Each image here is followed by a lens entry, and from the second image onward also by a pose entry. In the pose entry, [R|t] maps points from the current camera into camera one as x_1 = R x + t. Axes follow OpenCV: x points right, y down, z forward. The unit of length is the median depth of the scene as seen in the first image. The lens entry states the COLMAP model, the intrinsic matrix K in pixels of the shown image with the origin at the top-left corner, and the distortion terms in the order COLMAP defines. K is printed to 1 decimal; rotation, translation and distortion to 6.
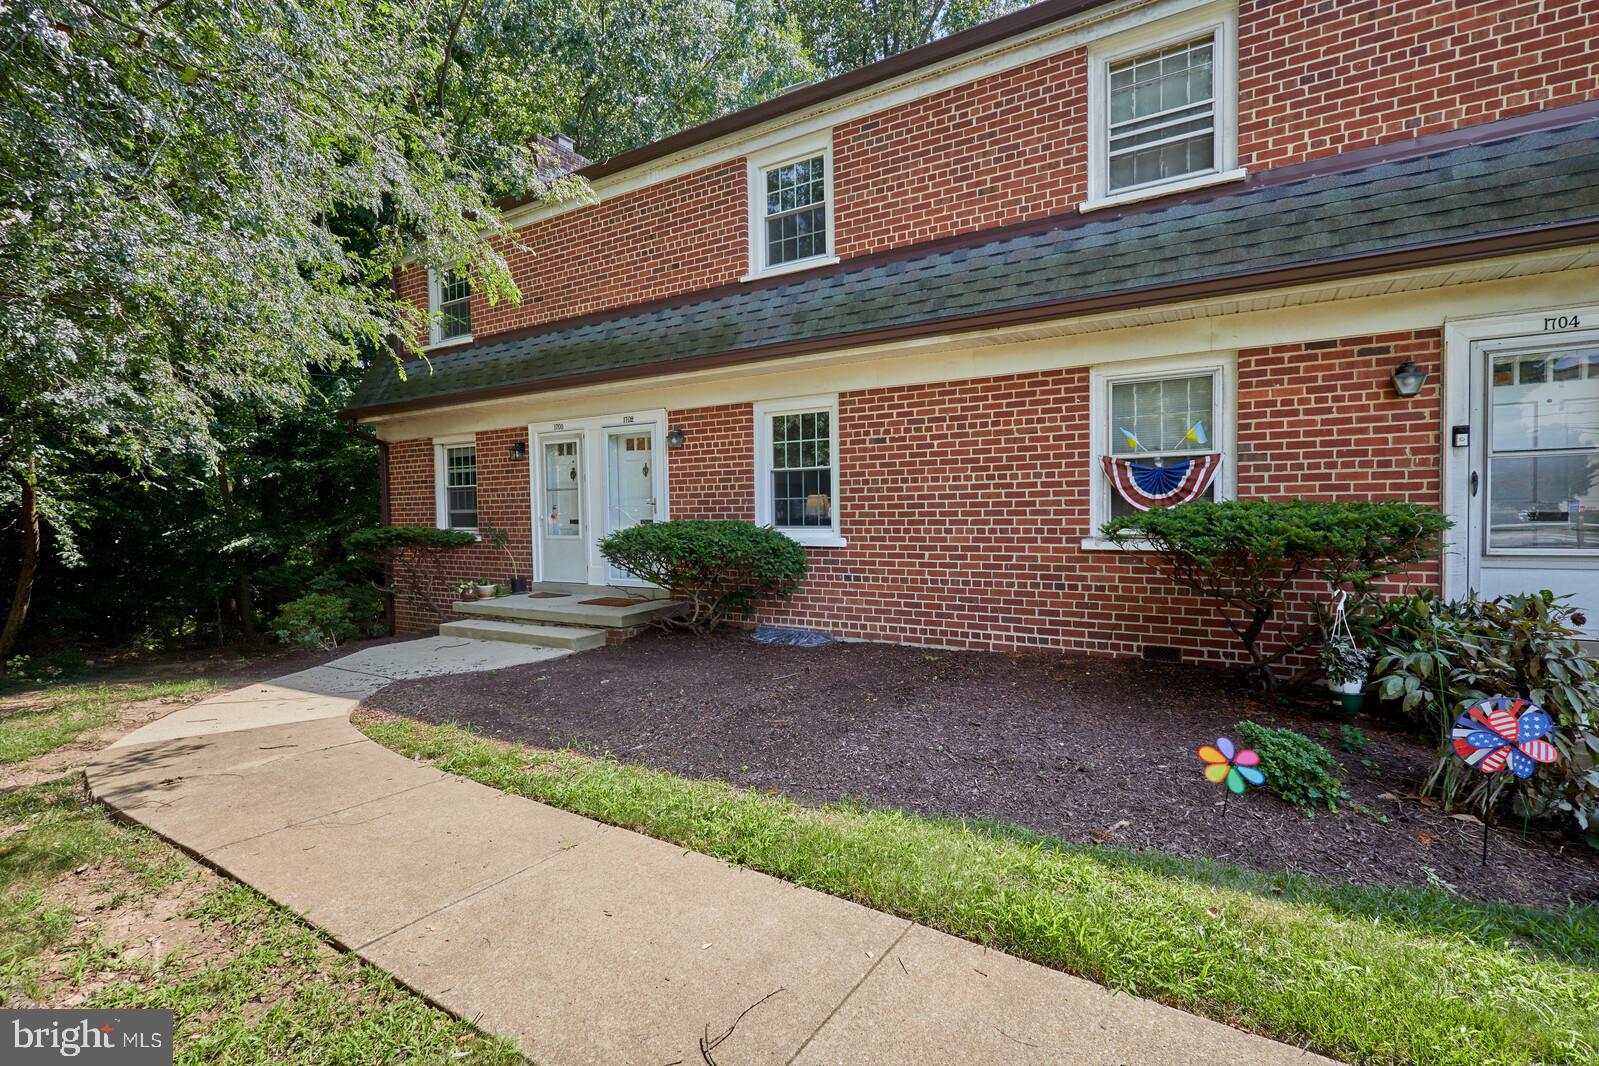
lens RADIAL K [[733.7, 0, 799.3], [0, 733.7, 535.3], [0, 0, 1]] dist [0.000303, -0.001181]
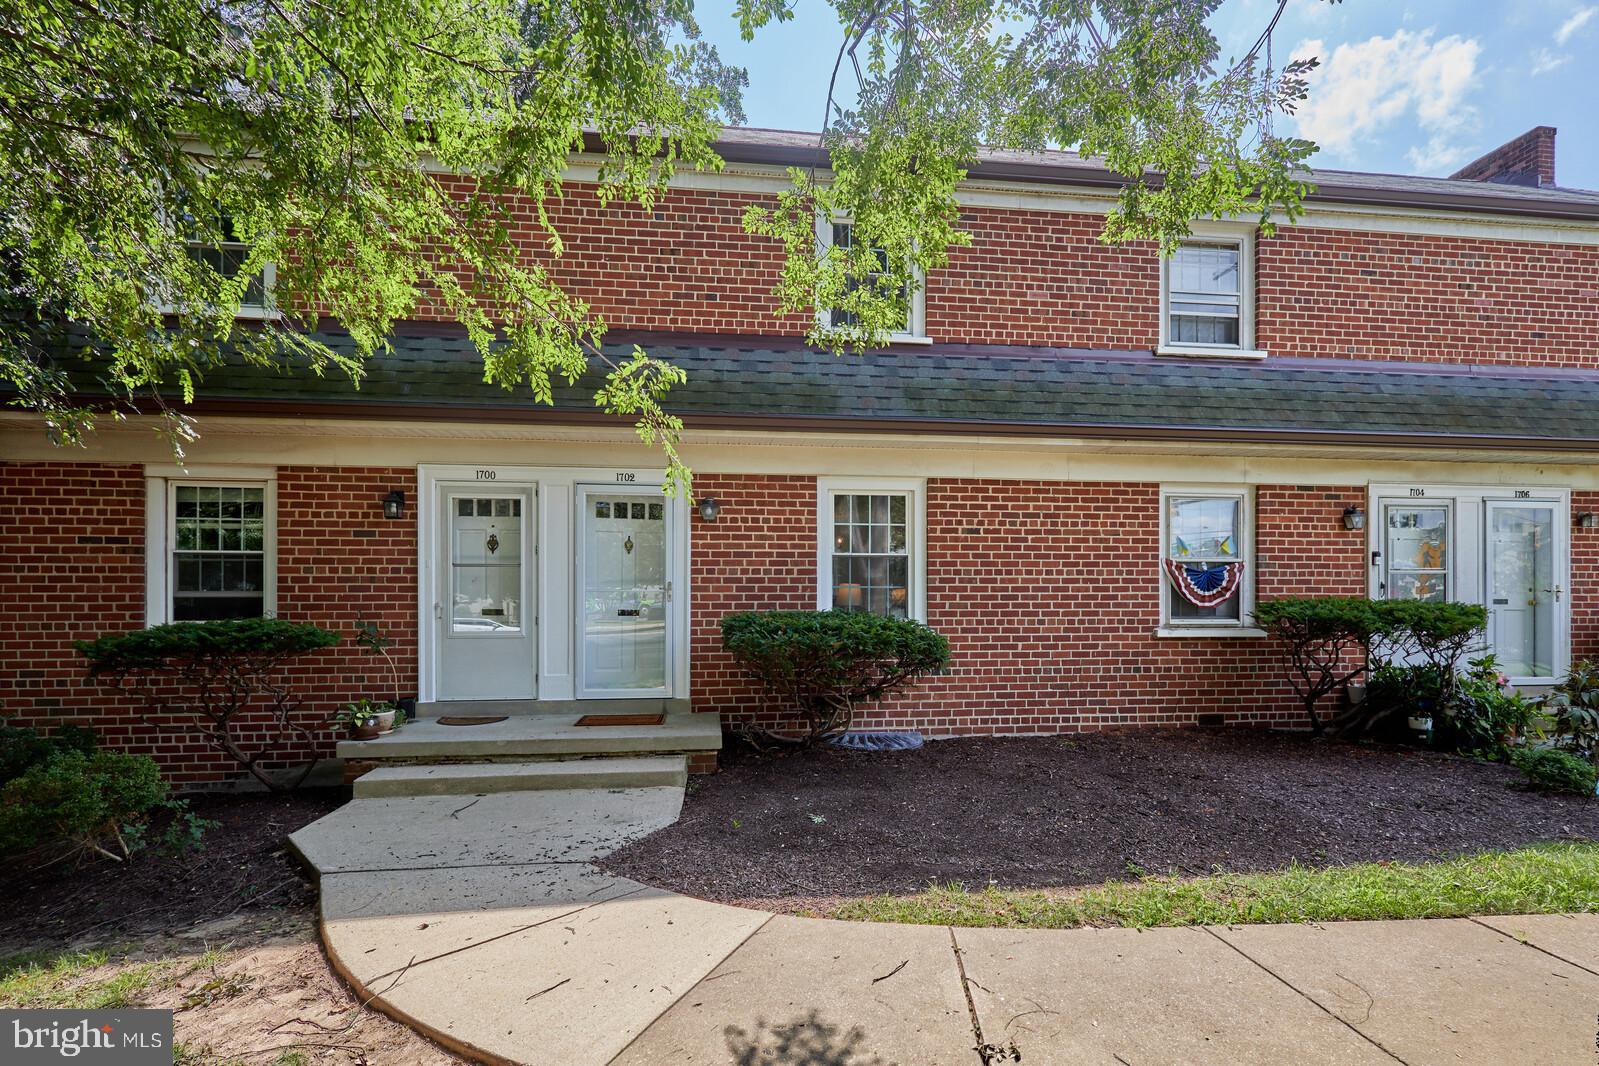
lens RADIAL K [[733.7, 0, 784.7], [0, 733.7, 609.1], [0, 0, 1]] dist [0.000303, -0.001181]
pose [[0.791513, 0.014975, 0.610969, -0.716083], [0.010885, 0.999196, -0.038591, 0.011944], [-0.611055, 0.037195, 0.790714, 0.387229]]
